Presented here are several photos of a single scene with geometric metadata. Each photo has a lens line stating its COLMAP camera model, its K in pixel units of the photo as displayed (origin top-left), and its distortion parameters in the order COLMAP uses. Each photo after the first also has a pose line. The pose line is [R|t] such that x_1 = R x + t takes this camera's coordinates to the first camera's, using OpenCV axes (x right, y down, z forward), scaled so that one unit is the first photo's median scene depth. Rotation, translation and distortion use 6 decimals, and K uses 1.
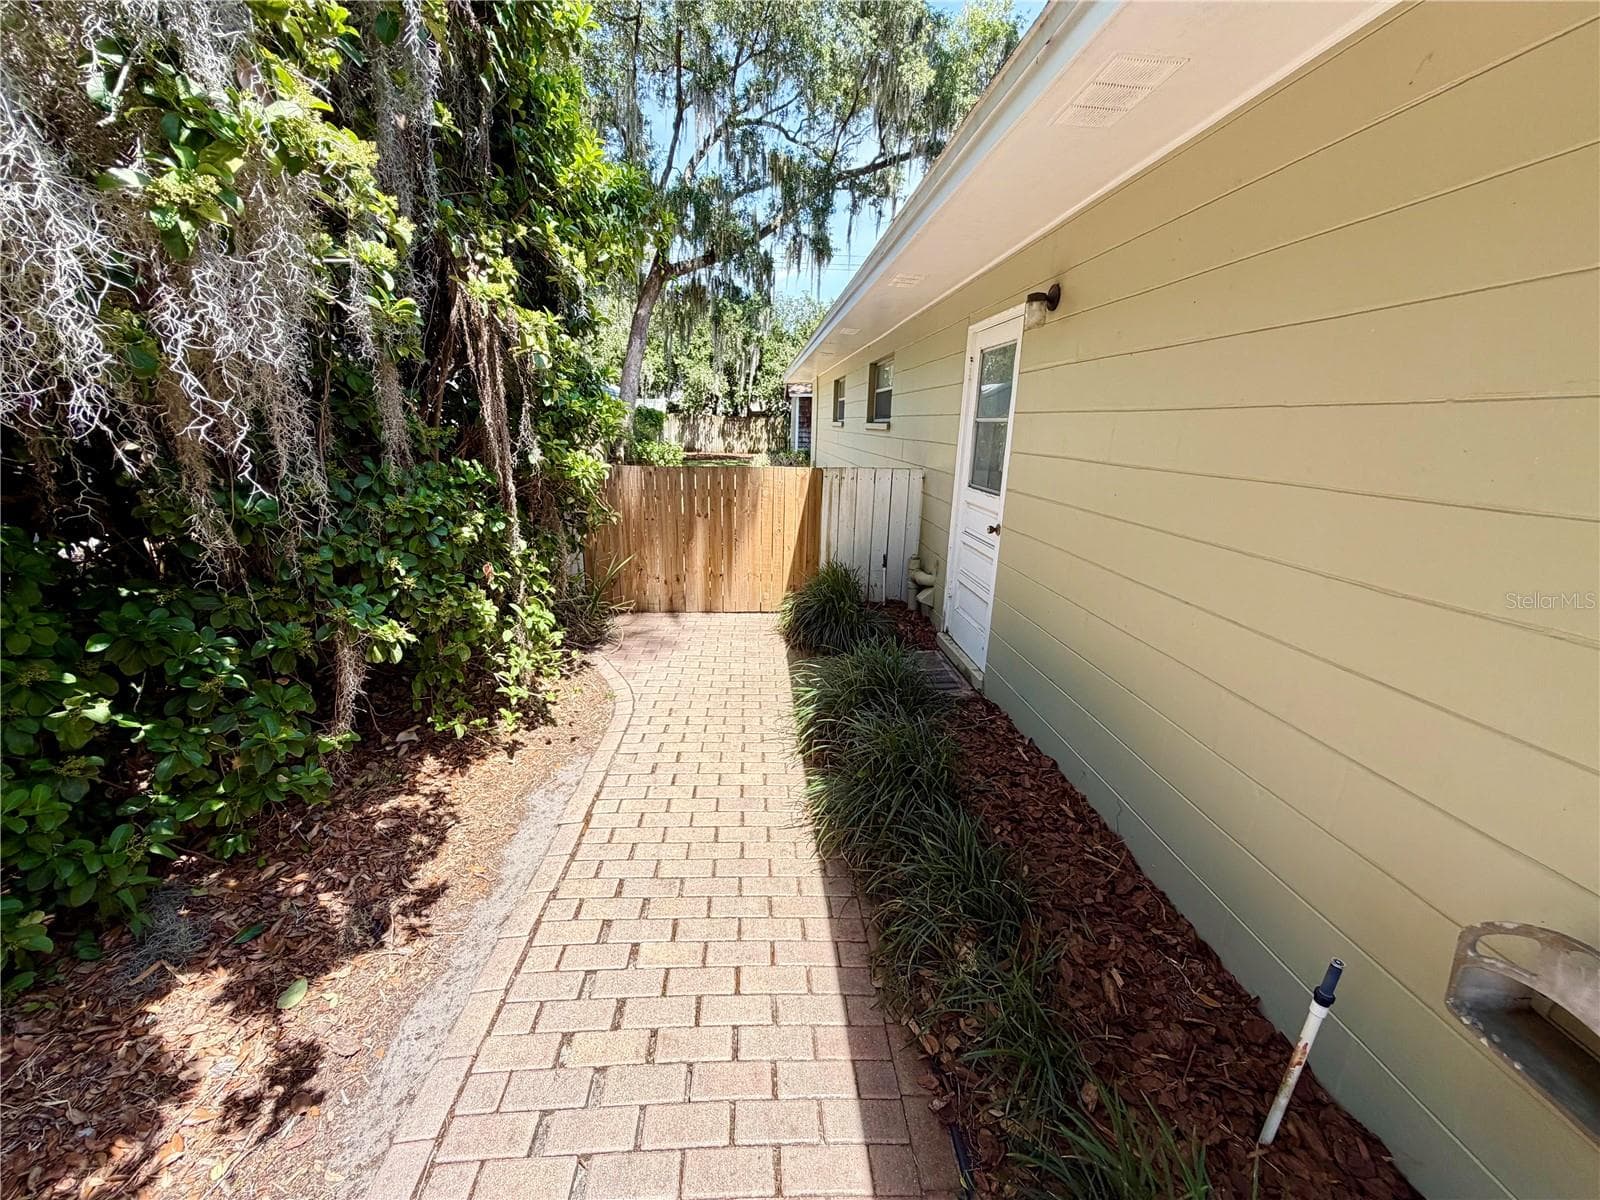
lens RADIAL K [[643.9, 0, 794.0], [0, 643.9, 598.0], [0, 0, 1]] dist [0.001741, 0.000217]
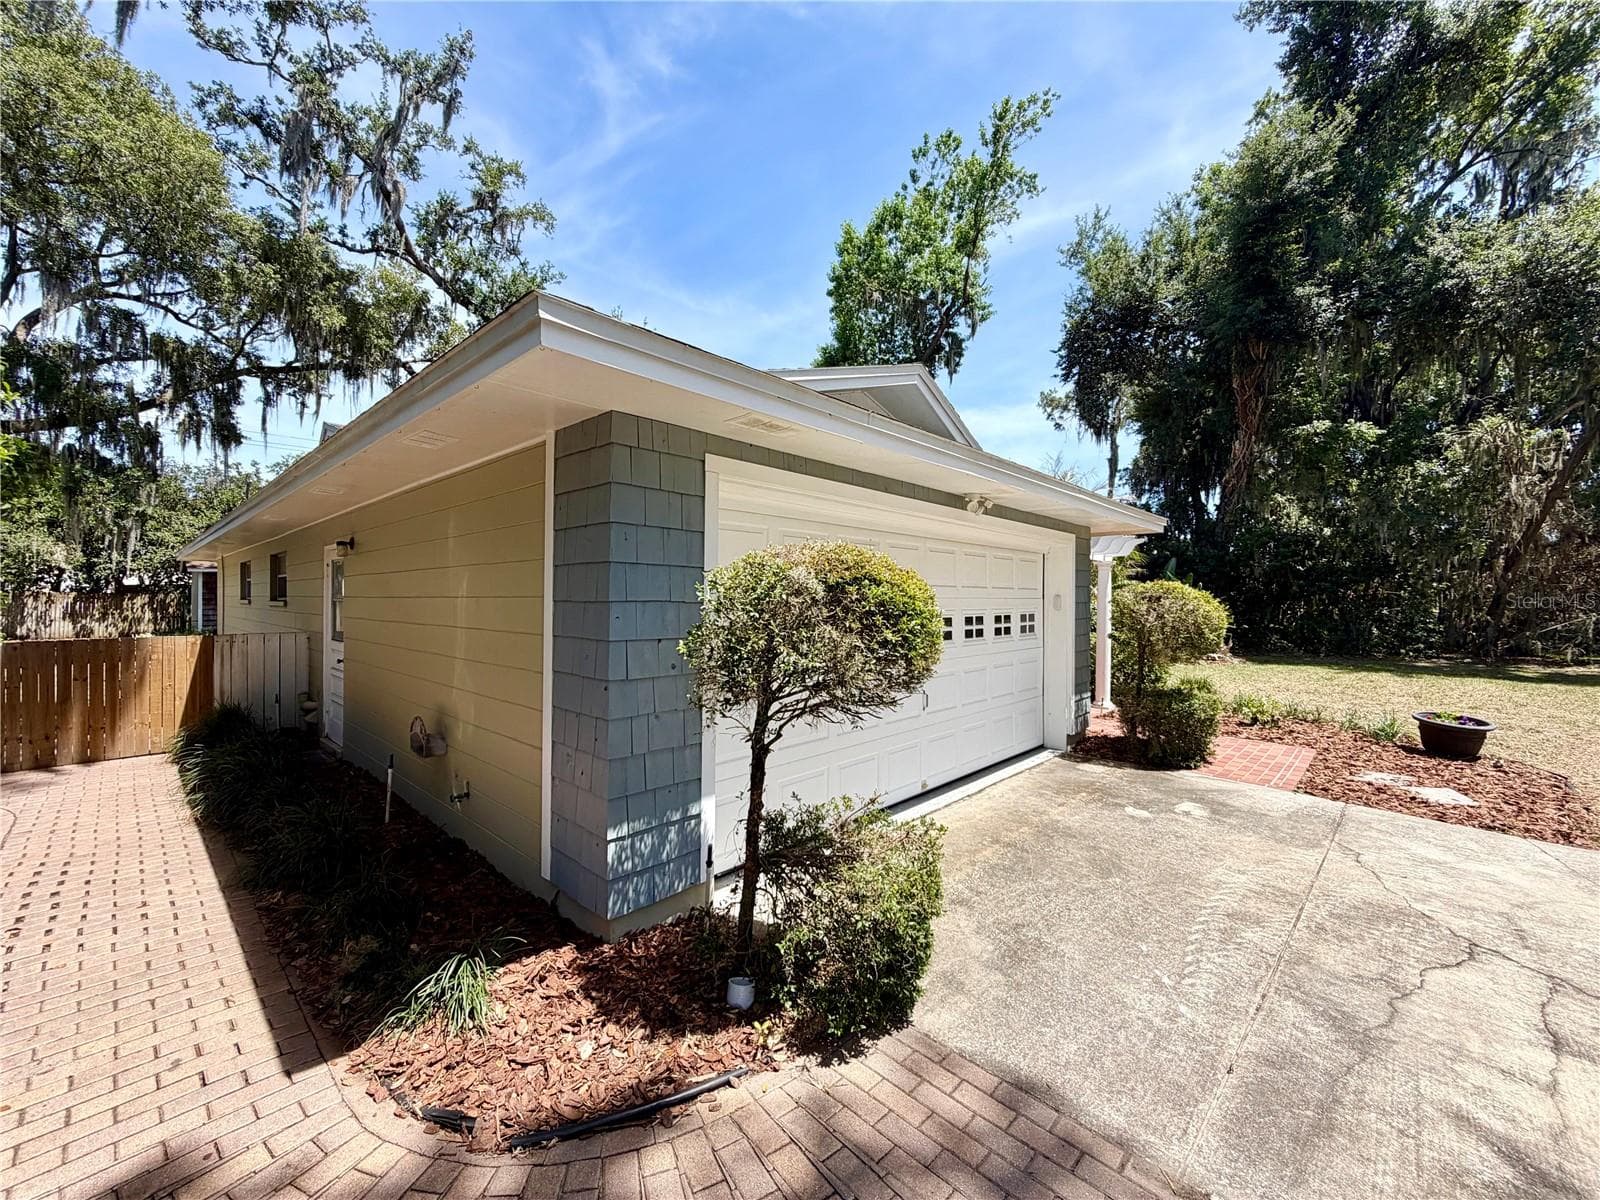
lens RADIAL K [[633.0, 0, 790.7], [0, 633.0, 597.3], [0, 0, 1]] dist [-0.000149, 0.000175]
pose [[0.731583, -0.021274, 0.681420, 0.007174], [0.194229, 0.964595, -0.178413, 0.053167], [-0.653499, 0.262875, 0.709814, -0.208638]]
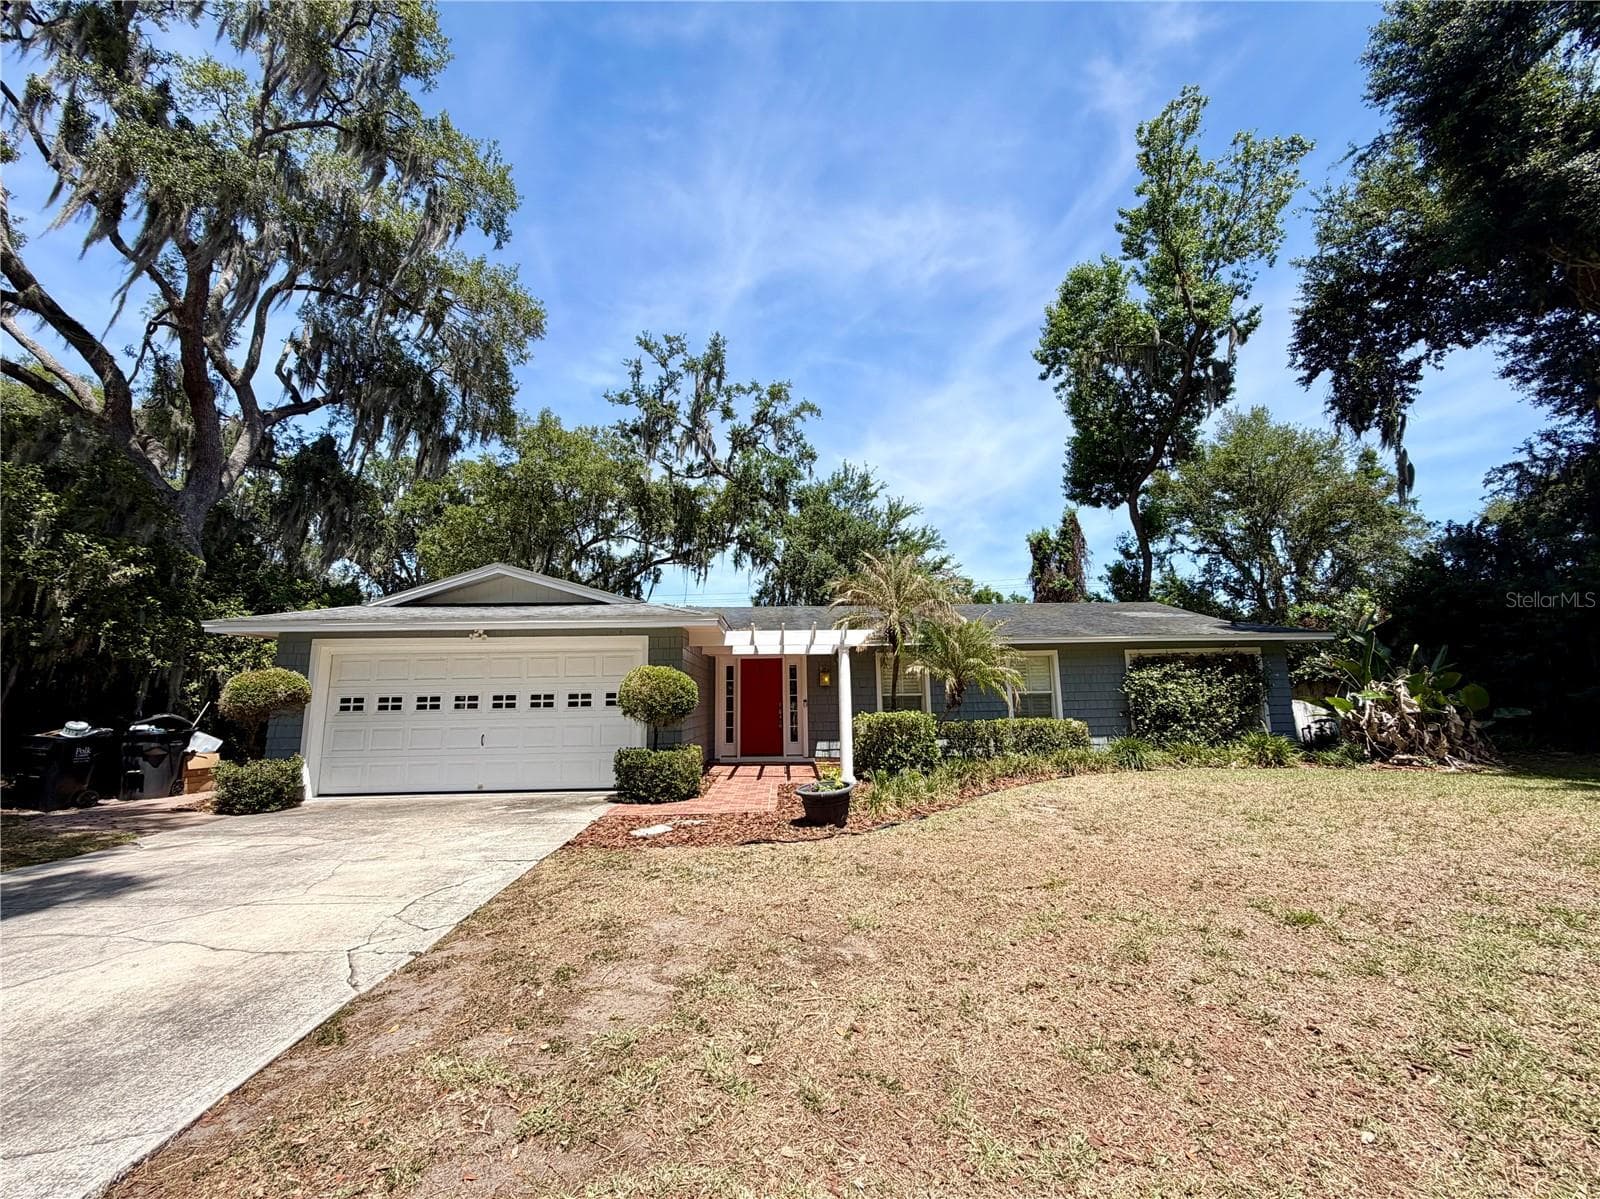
lens RADIAL K [[643.9, 0, 794.0], [0, 643.9, 597.5], [0, 0, 1]] dist [0.001741, 0.000217]
pose [[0.998297, -0.049716, -0.030528, 0.512669], [0.032368, 0.907328, -0.419176, 0.180767], [0.048539, 0.417474, 0.907392, -0.548712]]
